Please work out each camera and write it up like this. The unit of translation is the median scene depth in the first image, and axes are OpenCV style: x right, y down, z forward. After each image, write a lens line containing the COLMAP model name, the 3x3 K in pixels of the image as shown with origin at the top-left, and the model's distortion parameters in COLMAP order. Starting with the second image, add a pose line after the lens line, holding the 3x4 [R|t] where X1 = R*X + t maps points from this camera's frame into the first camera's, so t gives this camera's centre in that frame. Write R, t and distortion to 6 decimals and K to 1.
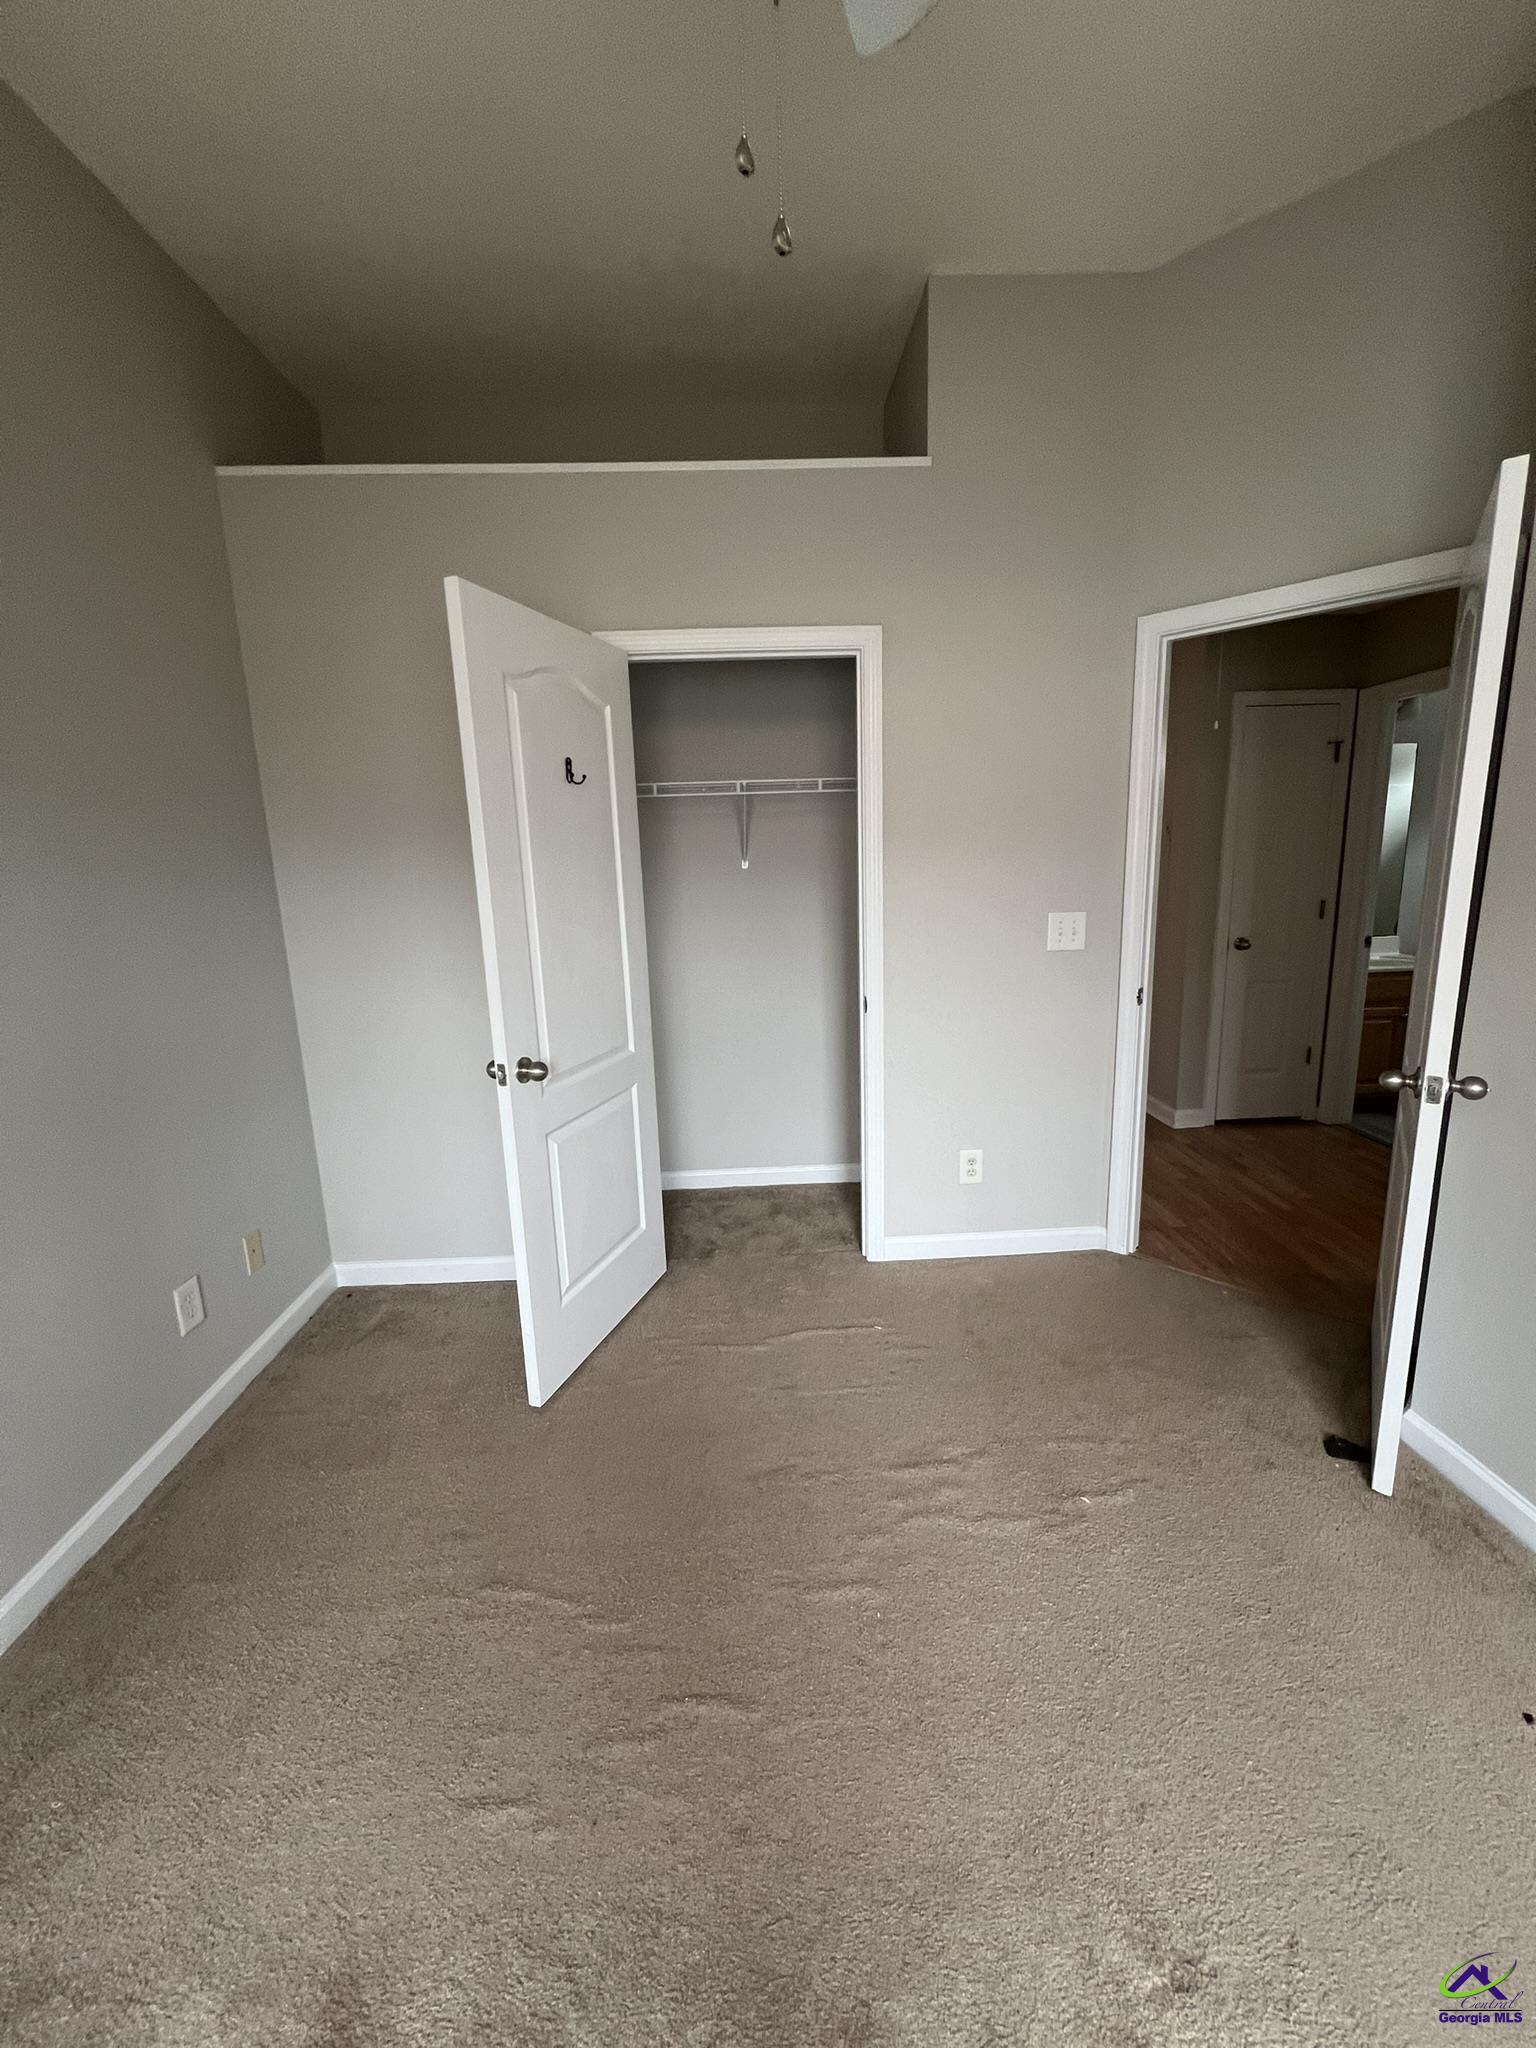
lens RADIAL K [[818.3, 0, 769.1], [0, 818.3, 1027.0], [0, 0, 1]] dist [0.003406, 0.000827]
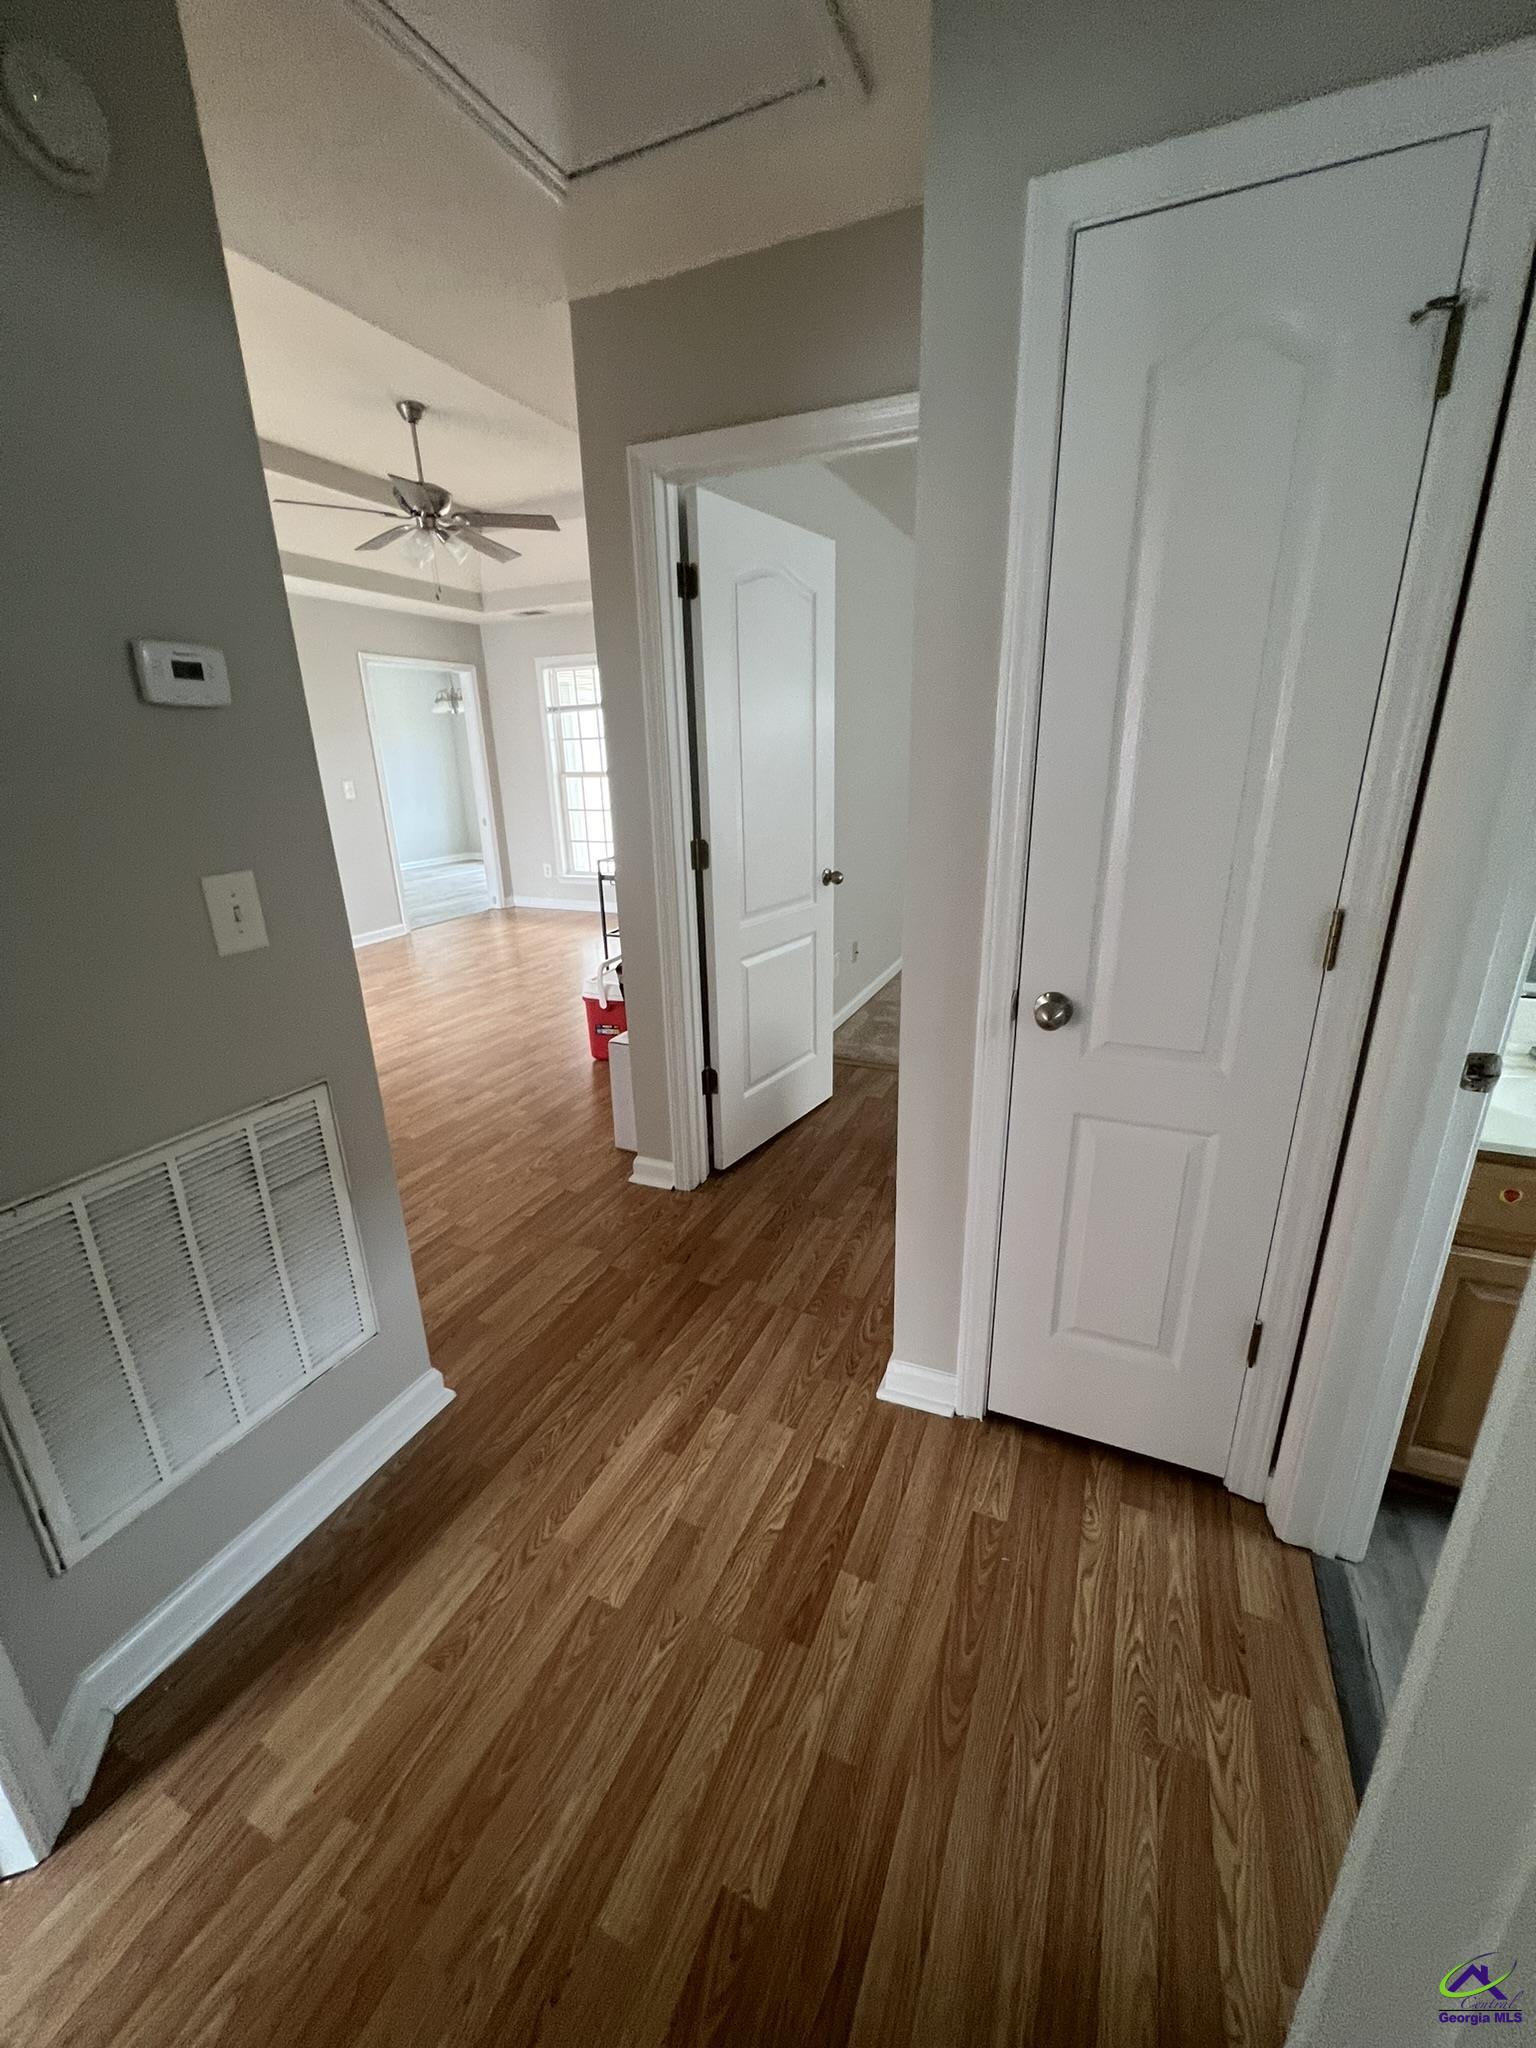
lens RADIAL K [[818.3, 0, 766.6], [0, 818.3, 1019.4], [0, 0, 1]] dist [0.003406, 0.000827]
pose [[0.892465, 0.154987, -0.423658, 0.618491], [-0.101416, 0.984021, 0.146346, -0.138174], [0.439570, -0.087643, 0.893922, 0.621619]]
